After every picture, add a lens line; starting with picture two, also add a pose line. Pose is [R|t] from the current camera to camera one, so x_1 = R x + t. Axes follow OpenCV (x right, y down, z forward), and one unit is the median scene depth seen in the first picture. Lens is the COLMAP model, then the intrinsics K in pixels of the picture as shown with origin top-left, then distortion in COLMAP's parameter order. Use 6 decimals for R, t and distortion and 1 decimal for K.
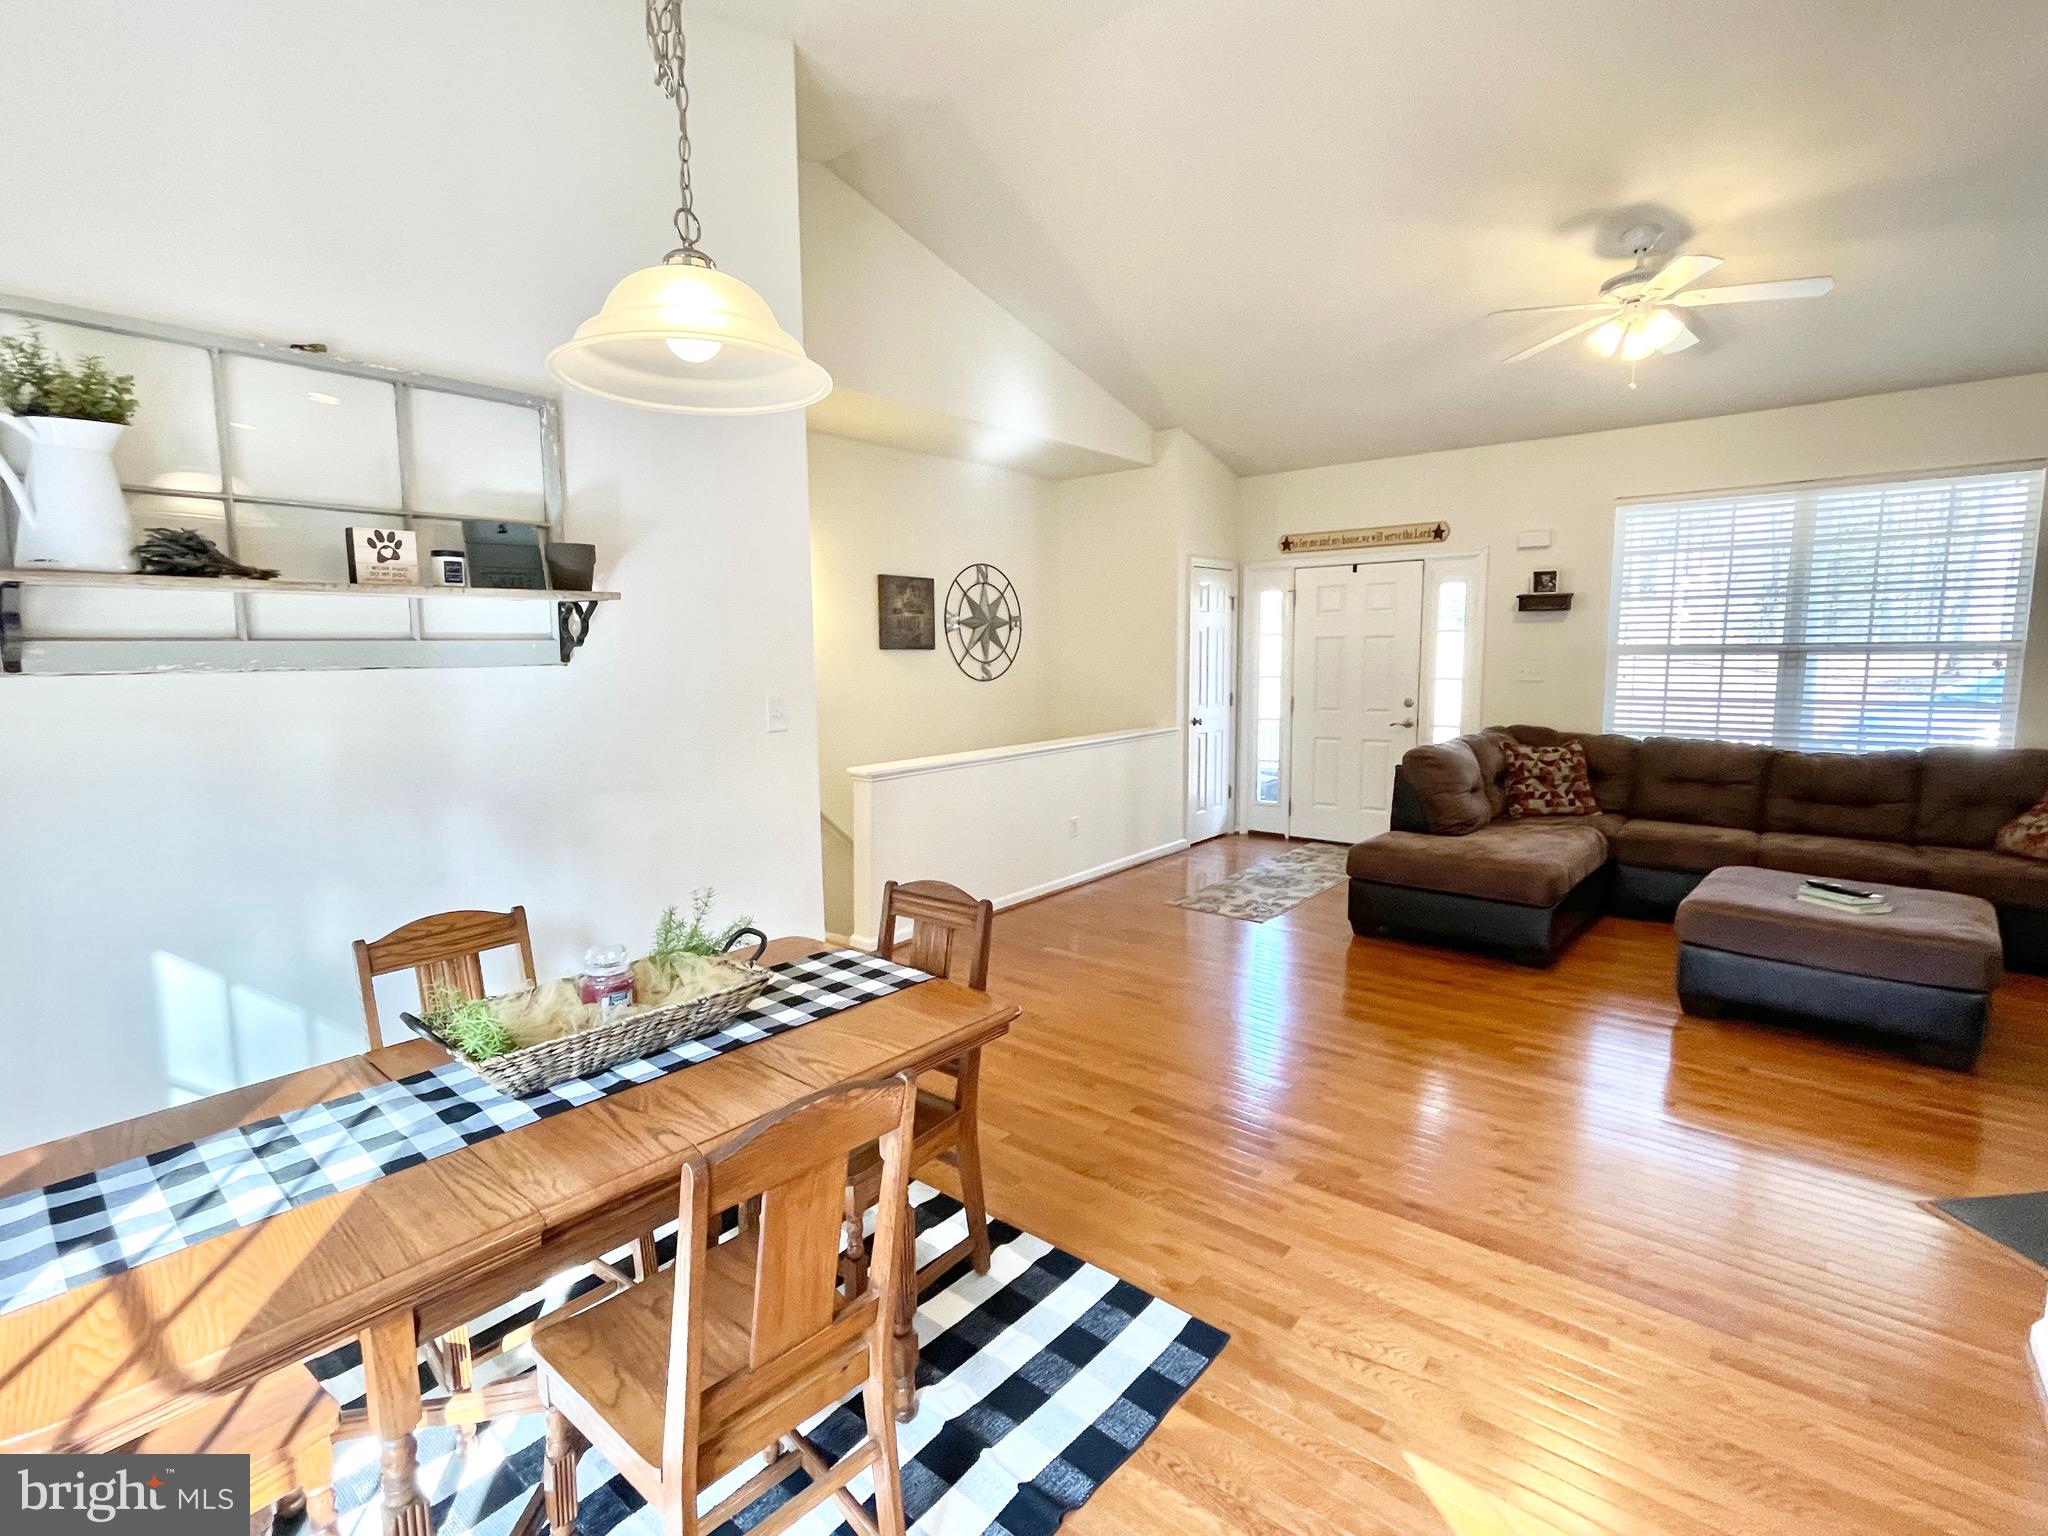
lens RADIAL K [[947.3, 0, 1018.5], [0, 947.3, 763.5], [0, 0, 1]] dist [-0.010798, 0.003824]
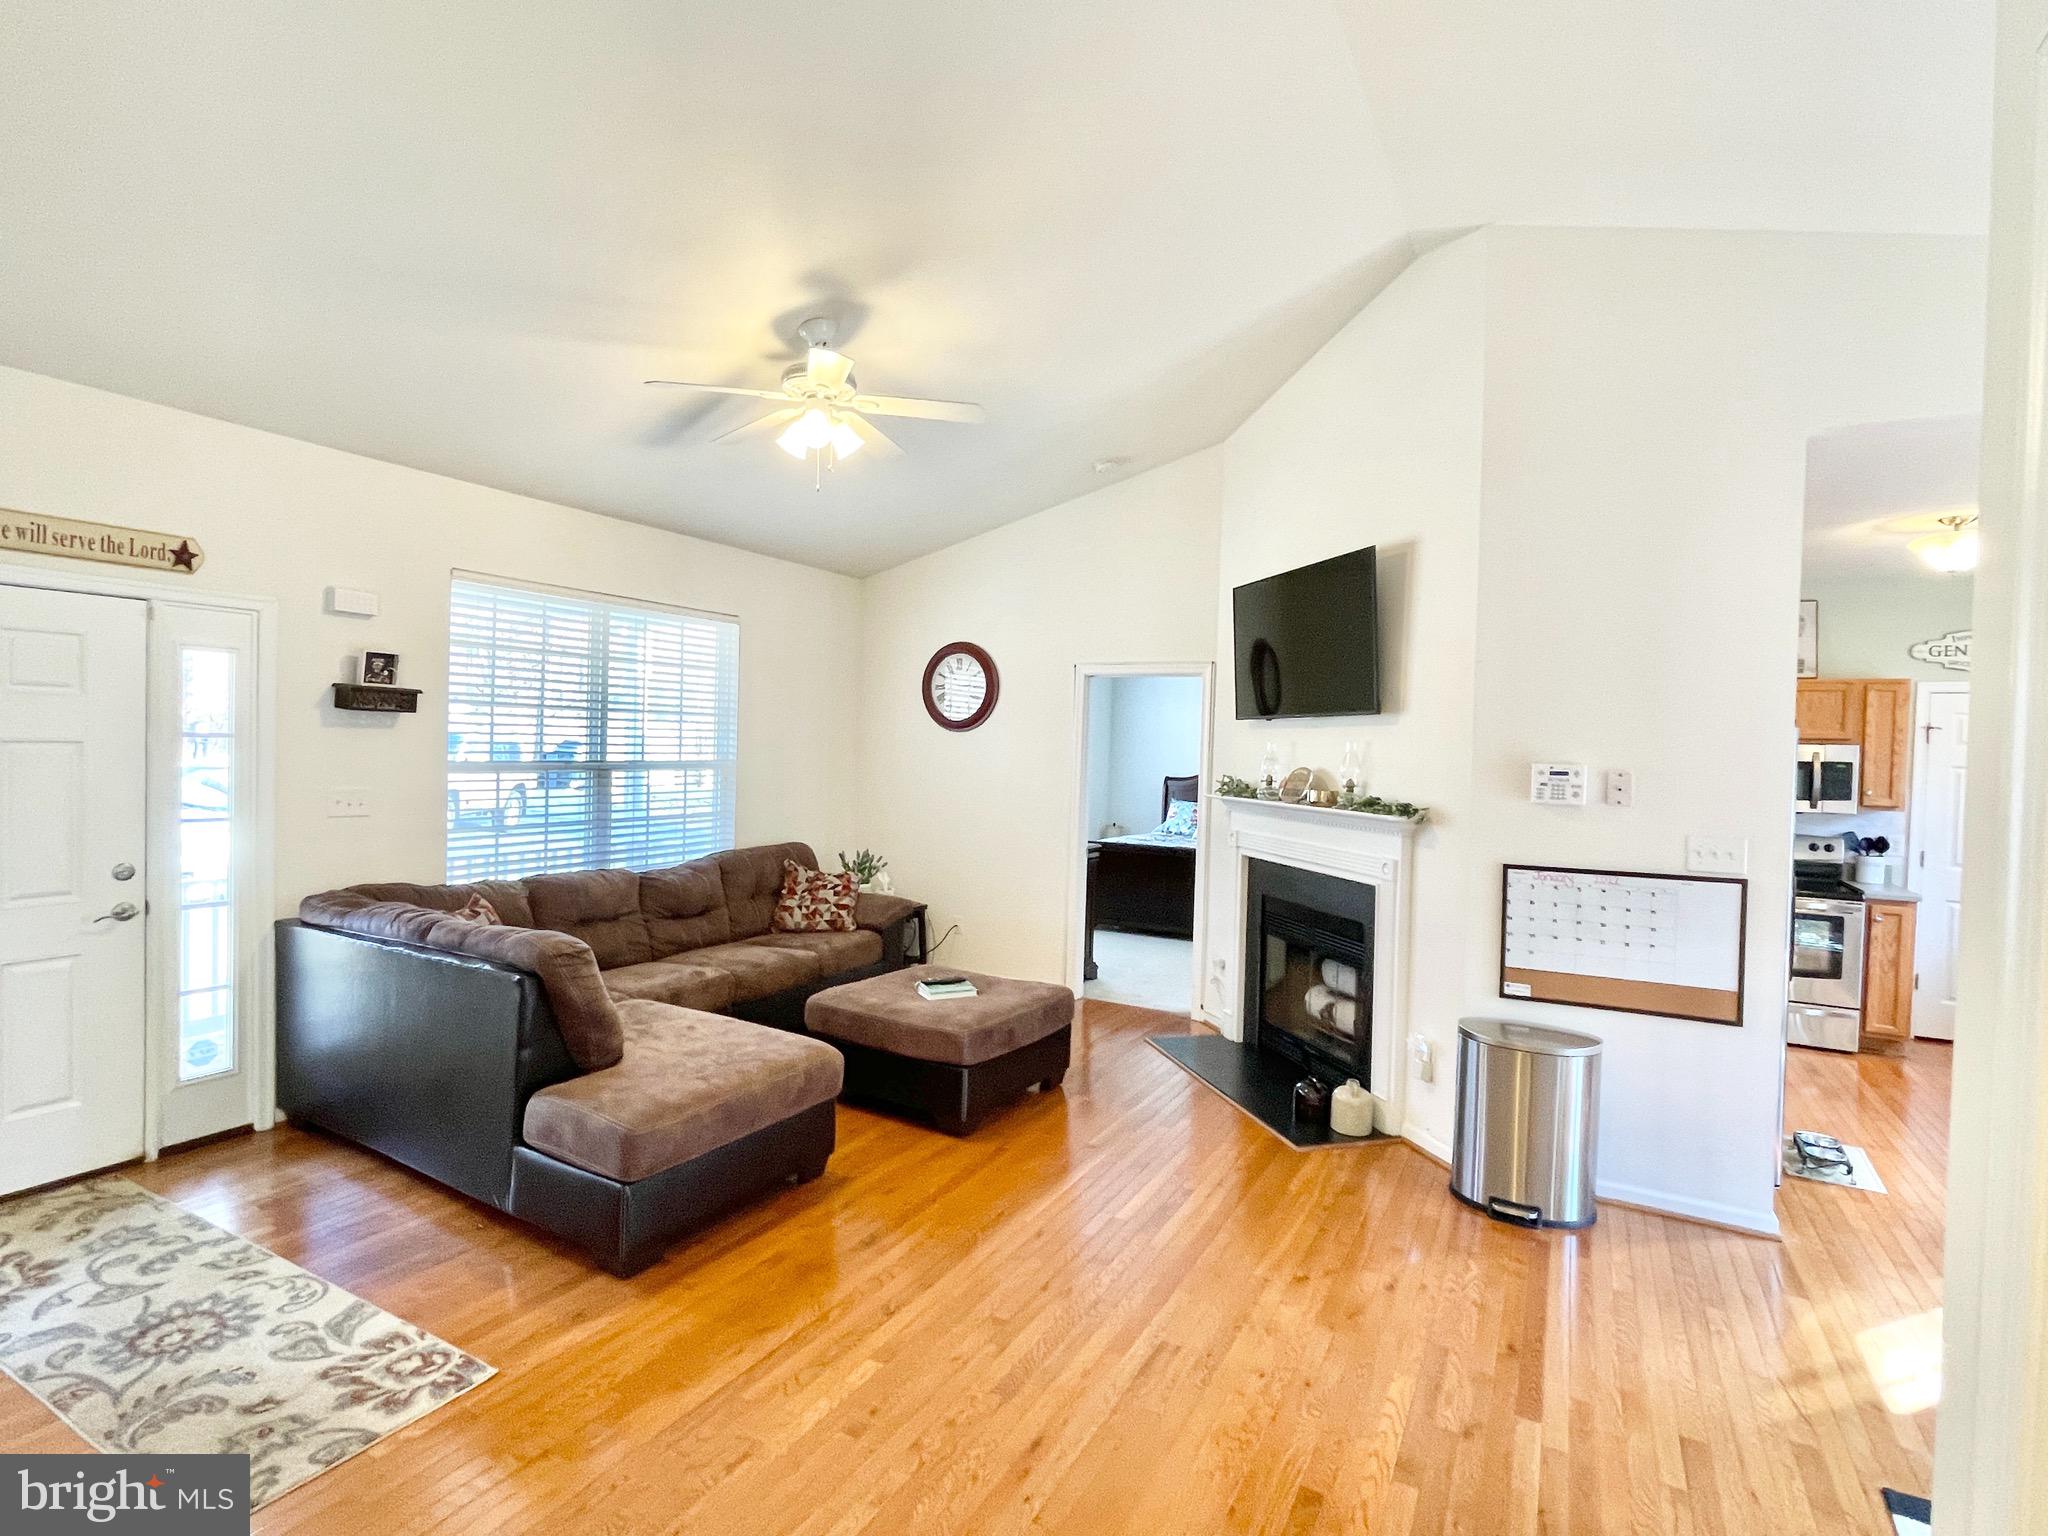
lens RADIAL K [[1011.7, 0, 994.8], [0, 1011.7, 757.8], [0, 0, 1]] dist [-0.004226, -0.000088]
pose [[-0.173428, -0.005388, 0.984832, -0.248157], [0.099392, 0.994784, 0.022945, -0.109953], [-0.979818, 0.101864, -0.171987, 0.756806]]
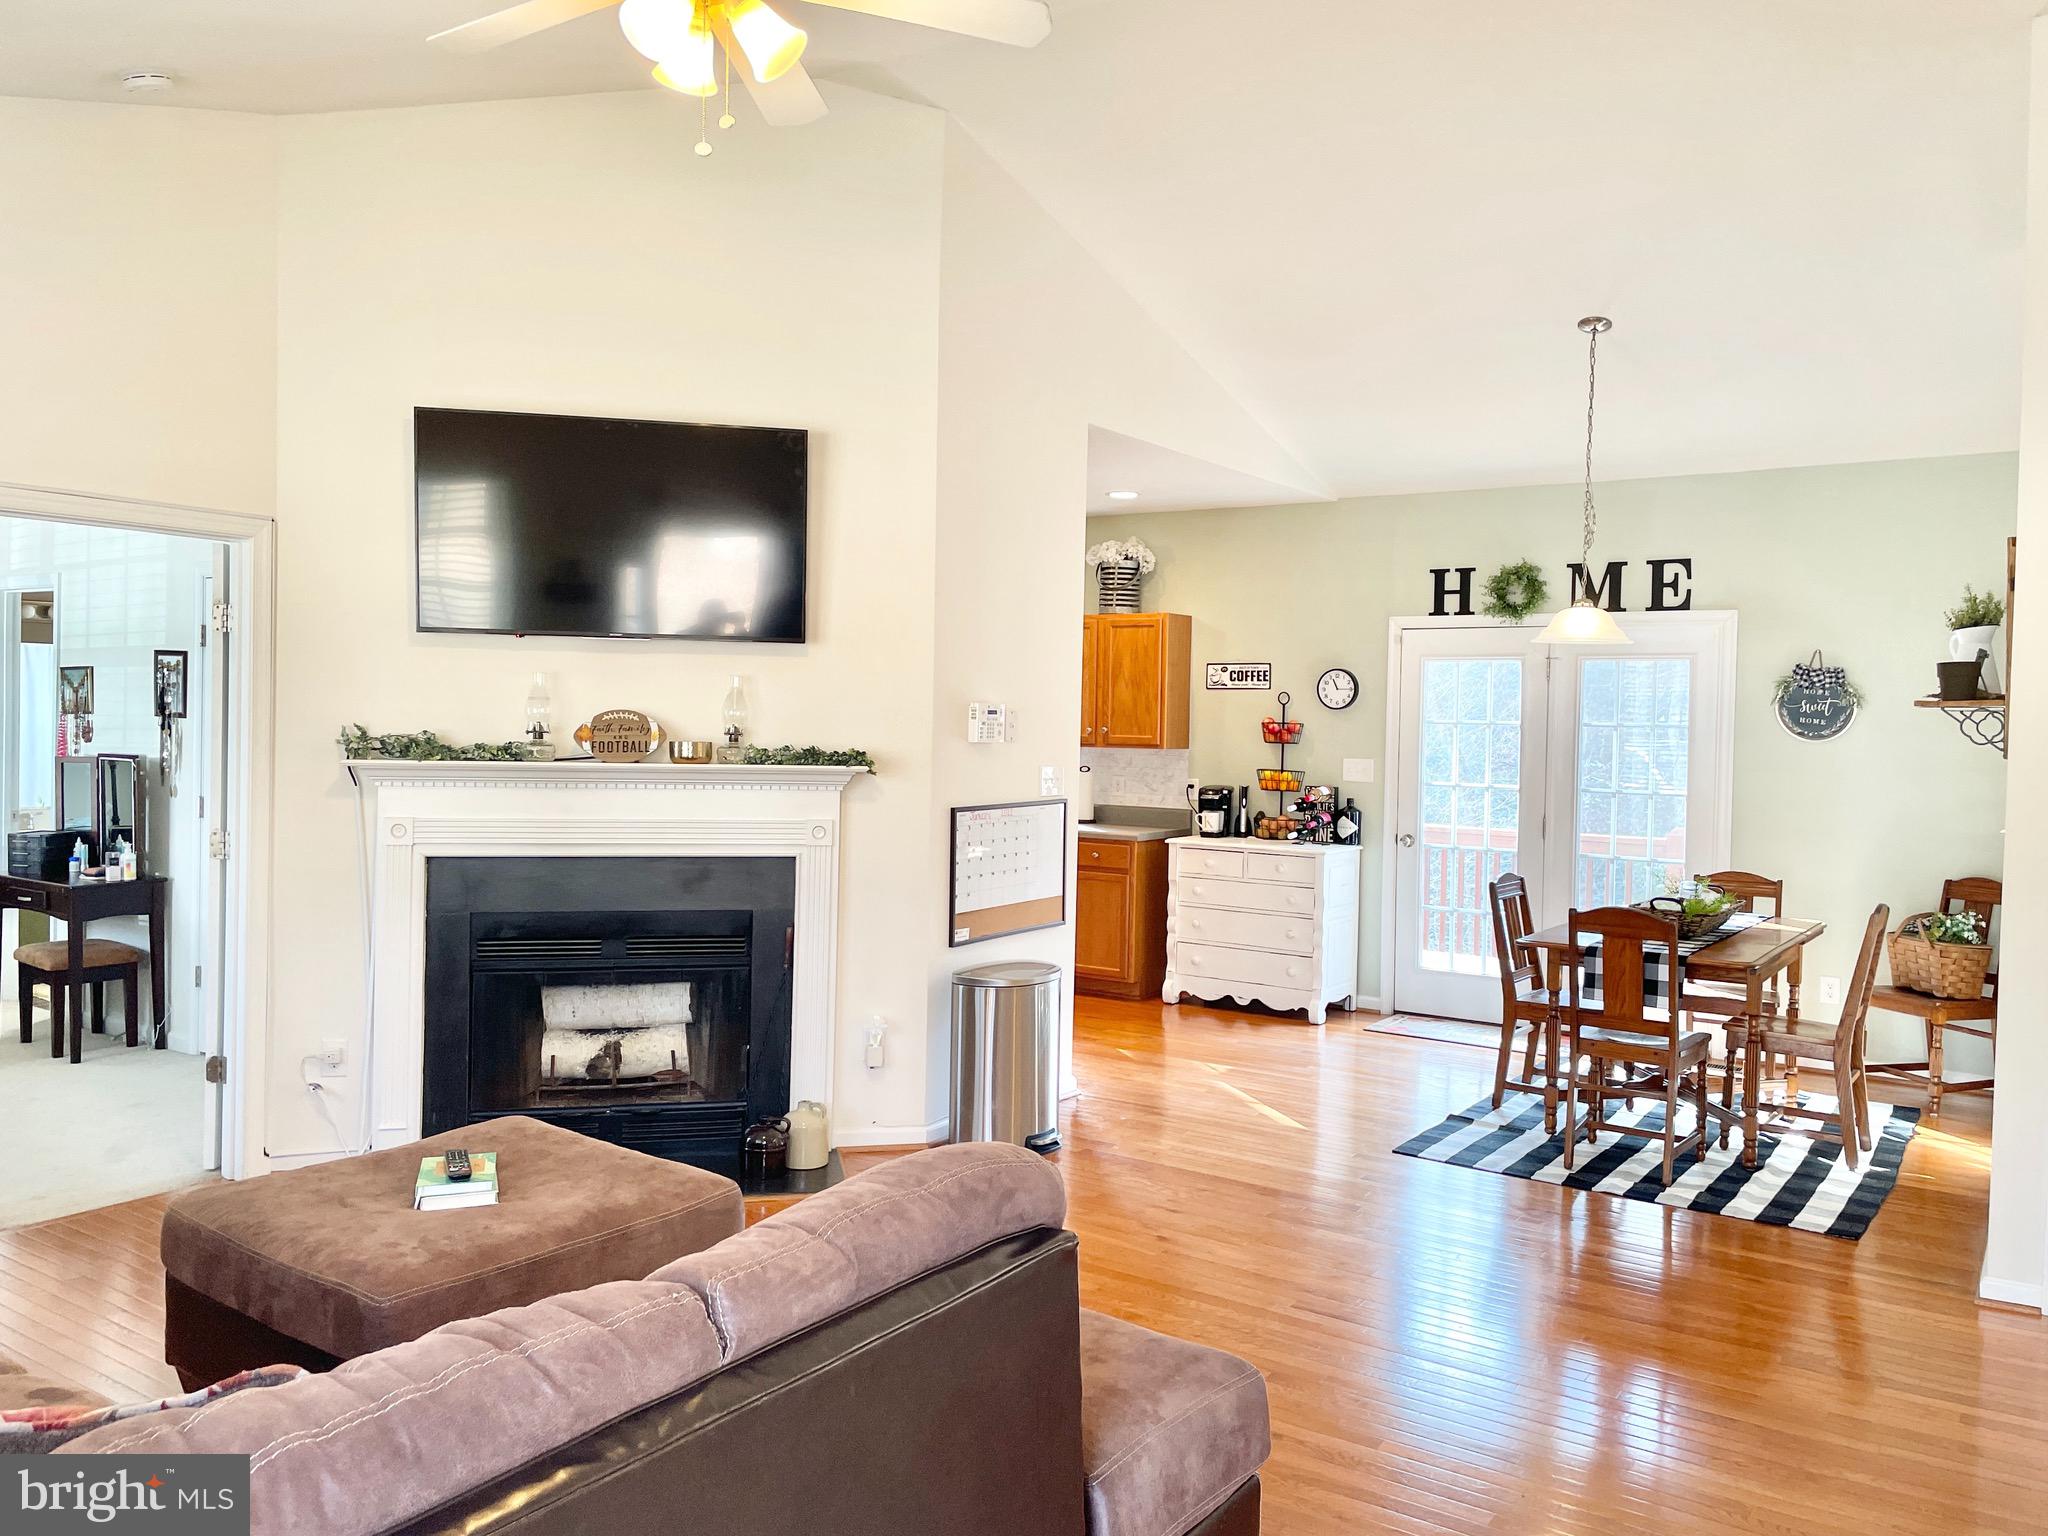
lens RADIAL K [[1557.1, 0, 1042.9], [0, 1557.1, 754.8], [0, 0, 1]] dist [0.059345, -0.074646]
pose [[-0.993643, -0.003852, -0.112507, 0.420008], [-0.020799, 0.988490, 0.149850, -0.173472], [0.110635, 0.151237, -0.982287, 1.293772]]
